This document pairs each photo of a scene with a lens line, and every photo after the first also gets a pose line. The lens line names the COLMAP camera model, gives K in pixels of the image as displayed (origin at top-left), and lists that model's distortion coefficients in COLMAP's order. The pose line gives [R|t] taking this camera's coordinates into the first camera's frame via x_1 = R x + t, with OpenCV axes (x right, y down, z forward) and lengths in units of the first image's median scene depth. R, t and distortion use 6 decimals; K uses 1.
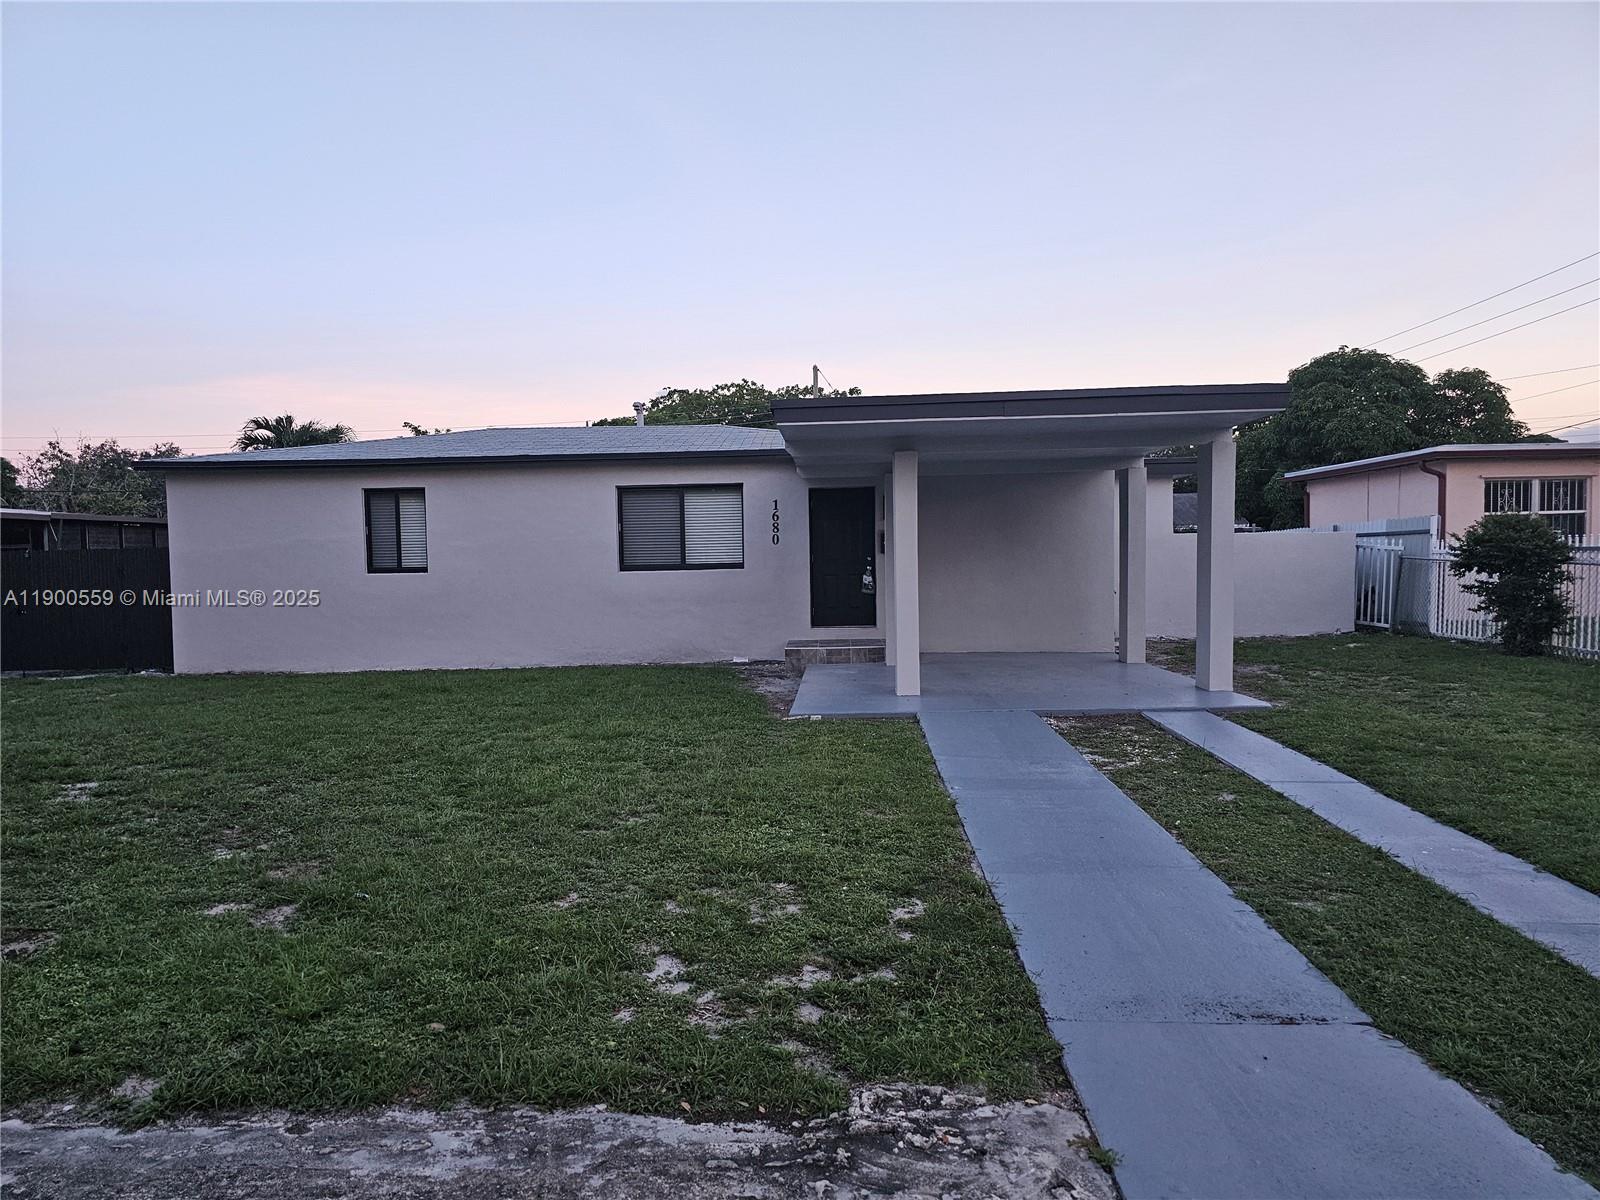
lens RADIAL K [[1068.0, 0, 800.0], [0, 1068.0, 600.0], [0, 0, 1]] dist [0.095591, -0.100736]
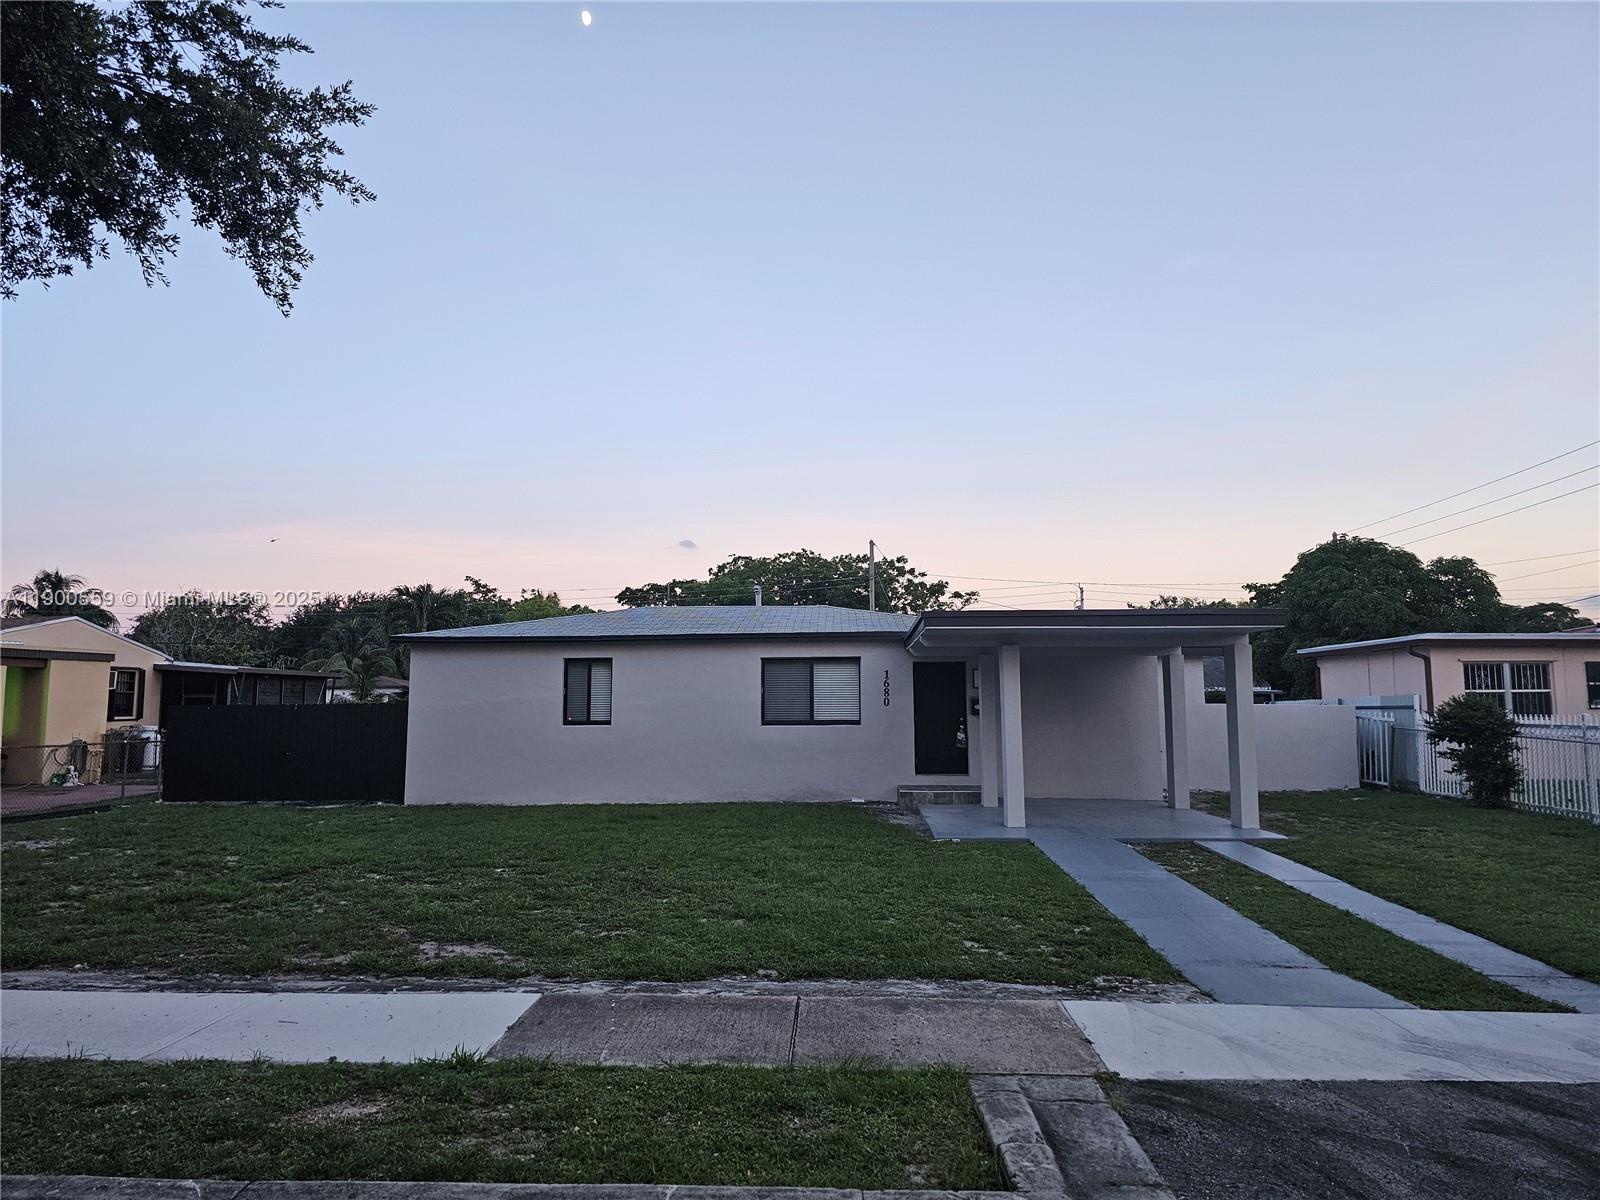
lens RADIAL K [[1061.0, 0, 798.6], [0, 1061.0, 576.3], [0, 0, 1]] dist [0.084608, -0.094531]
pose [[0.999645, 0.013337, -0.023084, -0.098056], [-0.016883, 0.986812, -0.160986, -0.000031], [0.020633, 0.161318, 0.986687, -0.256629]]
